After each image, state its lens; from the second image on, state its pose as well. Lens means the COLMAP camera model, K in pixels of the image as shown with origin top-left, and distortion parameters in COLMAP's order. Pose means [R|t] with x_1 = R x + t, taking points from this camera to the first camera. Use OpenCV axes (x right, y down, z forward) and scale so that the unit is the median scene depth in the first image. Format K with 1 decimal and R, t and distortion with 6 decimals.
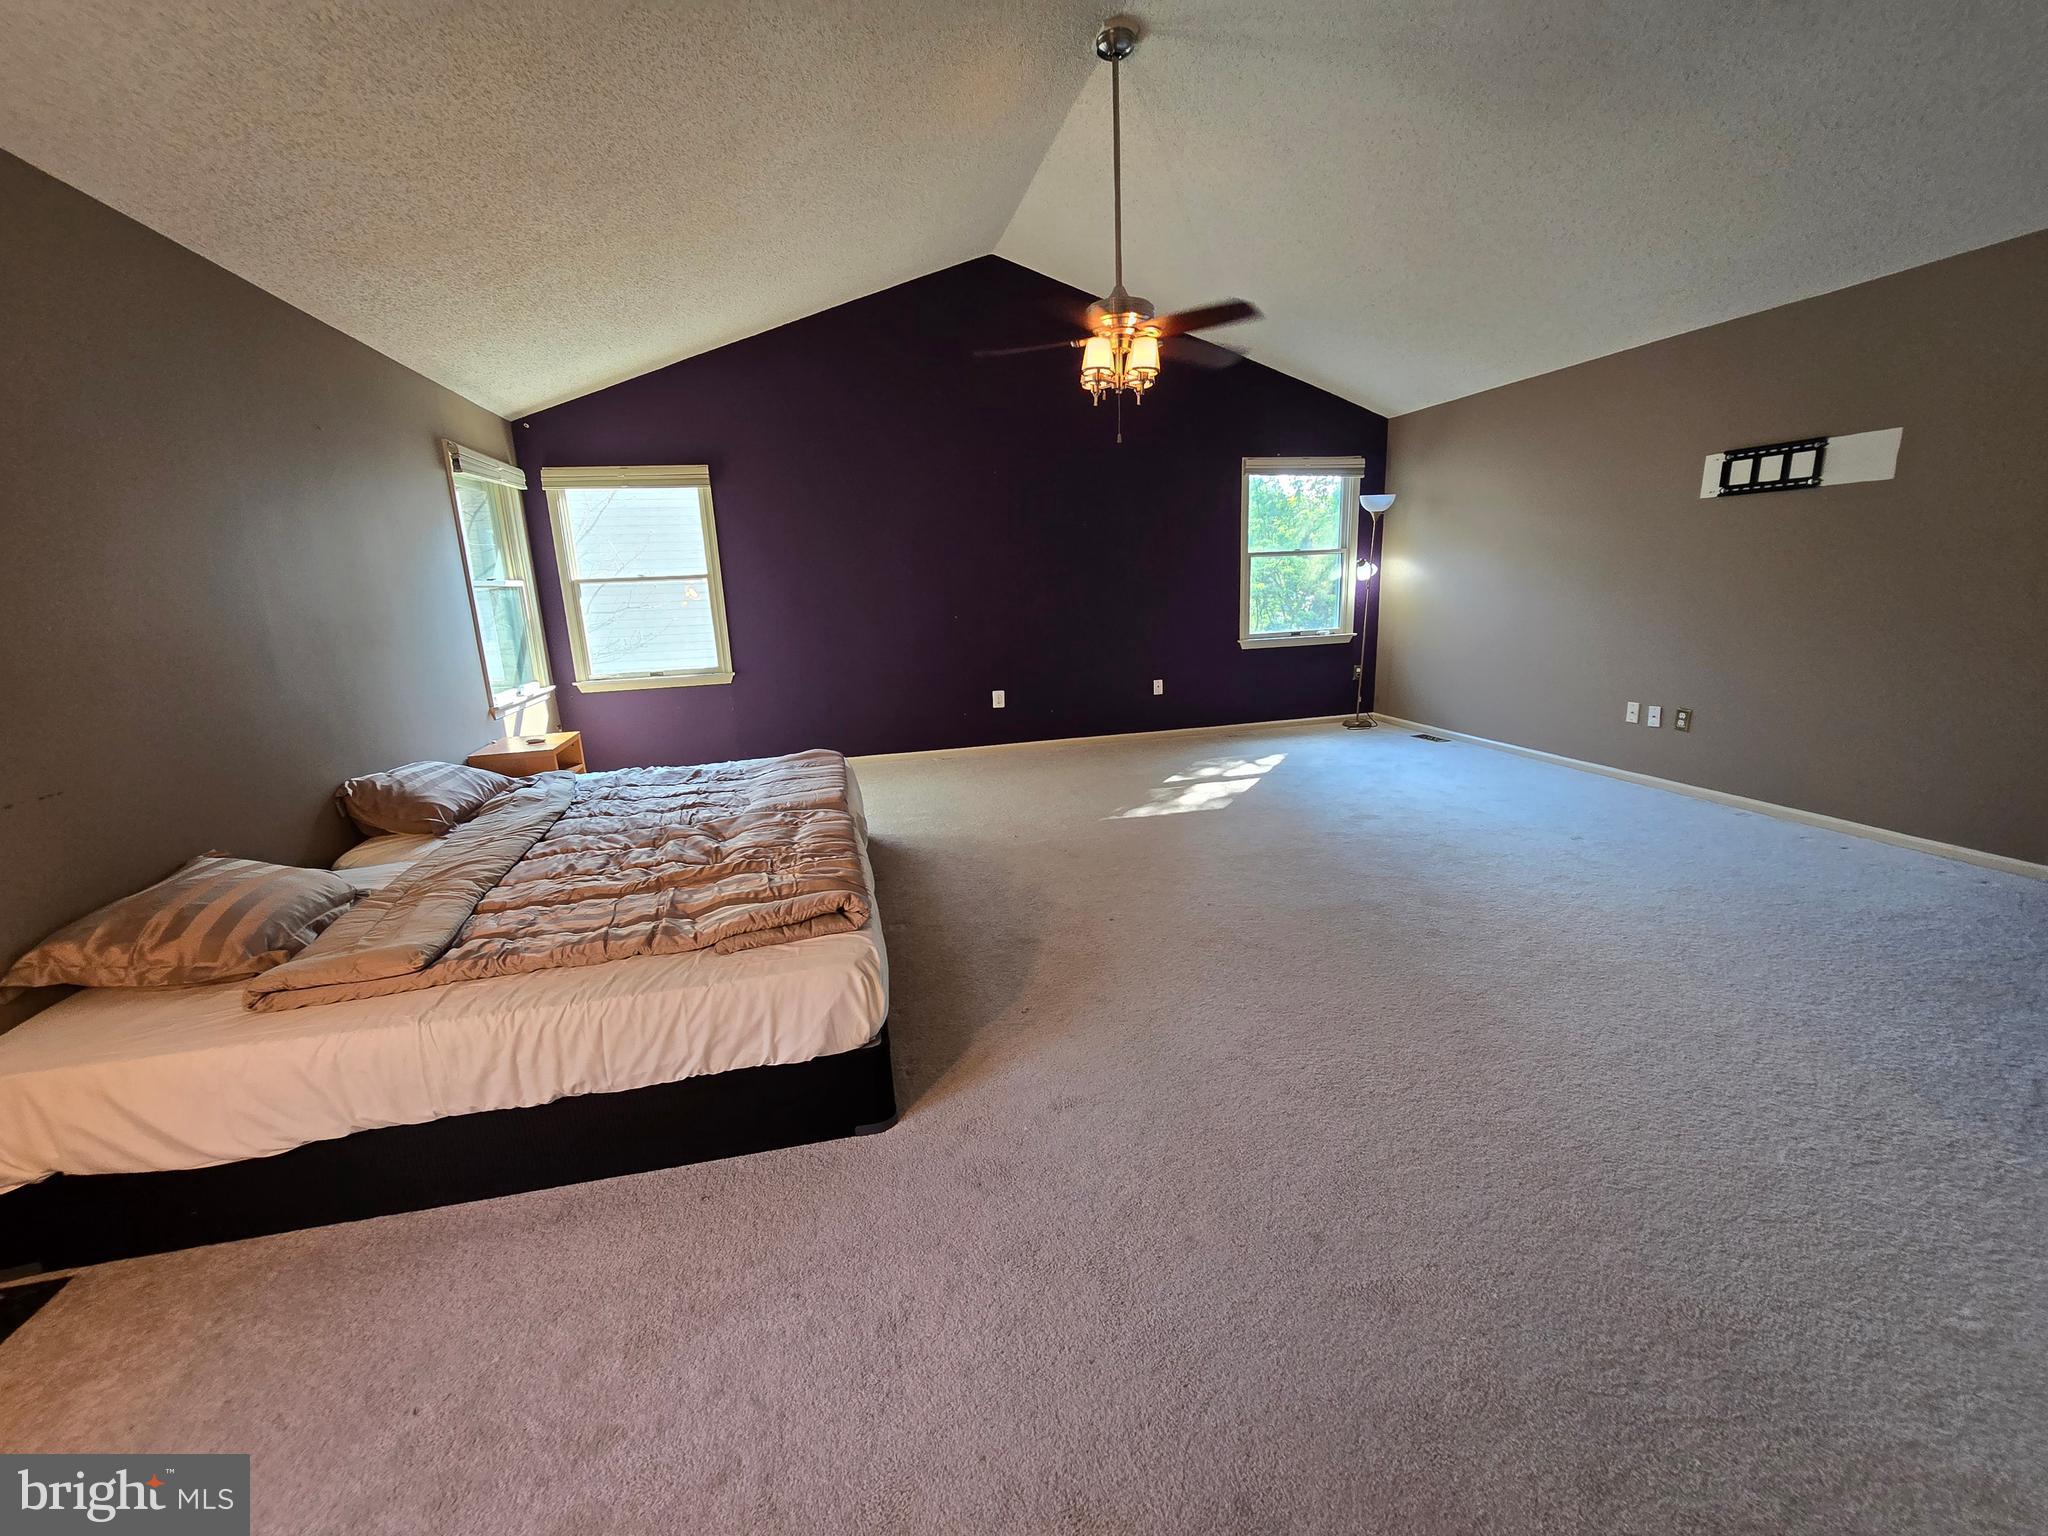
lens RADIAL K [[832.0, 0, 1019.5], [0, 832.0, 765.7], [0, 0, 1]] dist [-0.001017, -0.000155]
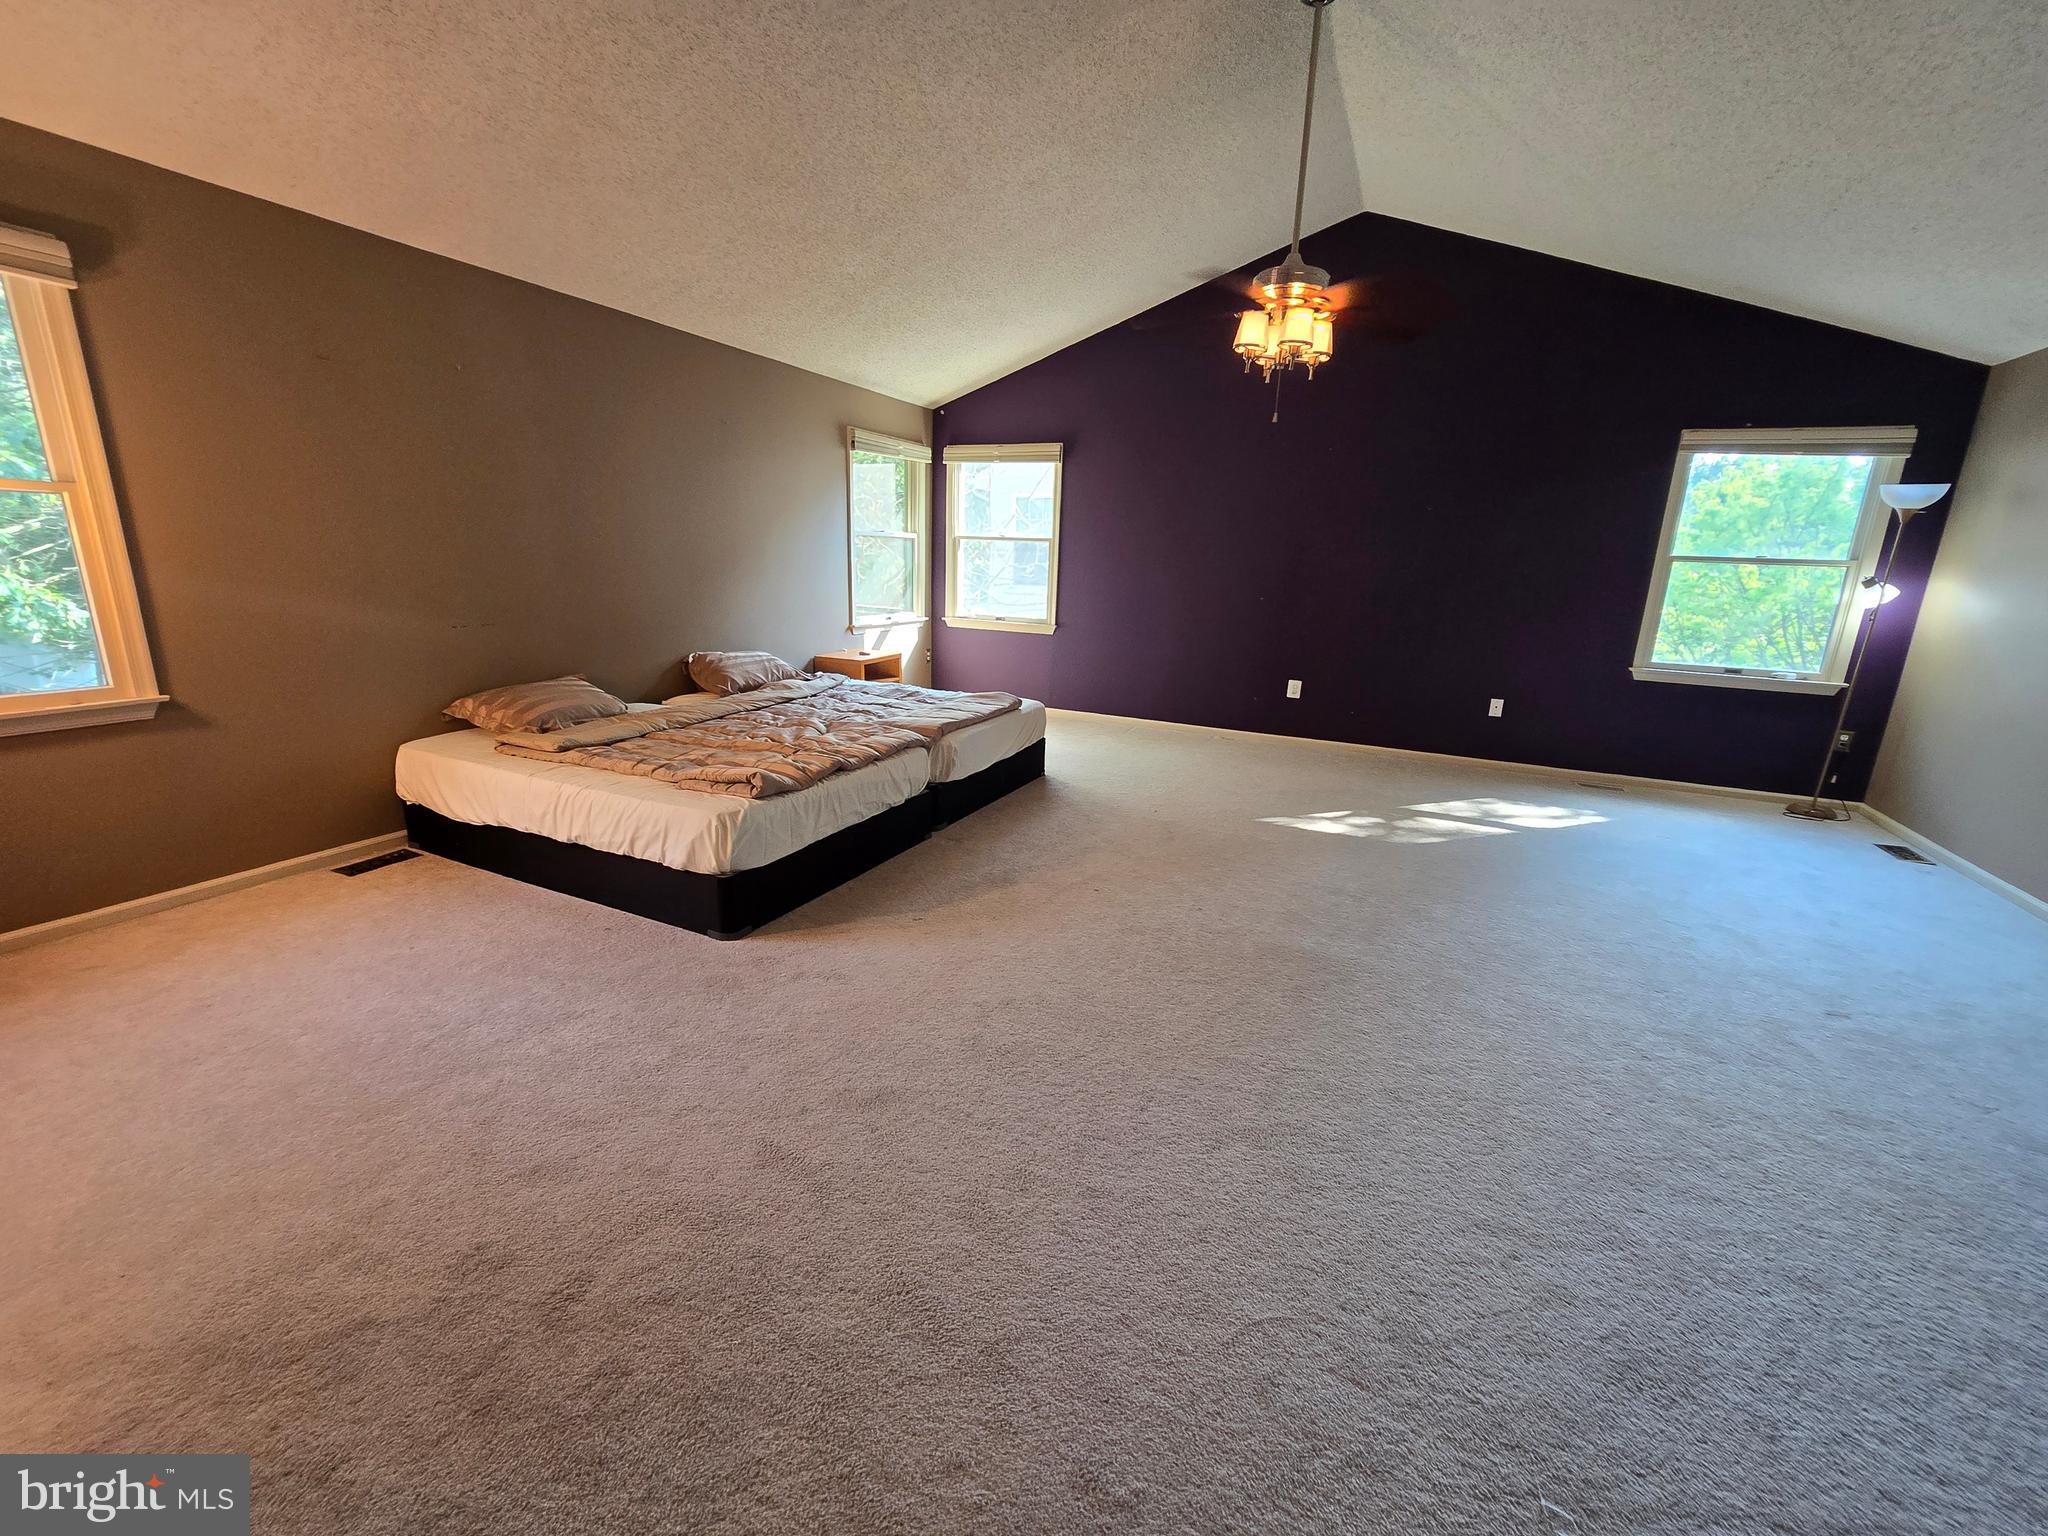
lens RADIAL K [[827.5, 0, 1026.5], [0, 827.5, 765.8], [0, 0, 1]] dist [0.012355, -0.010522]
pose [[0.789758, 0.220091, -0.572575, 0.351778], [-0.200700, 0.974753, 0.097857, -0.029888], [0.579656, 0.037633, 0.813992, 0.057563]]
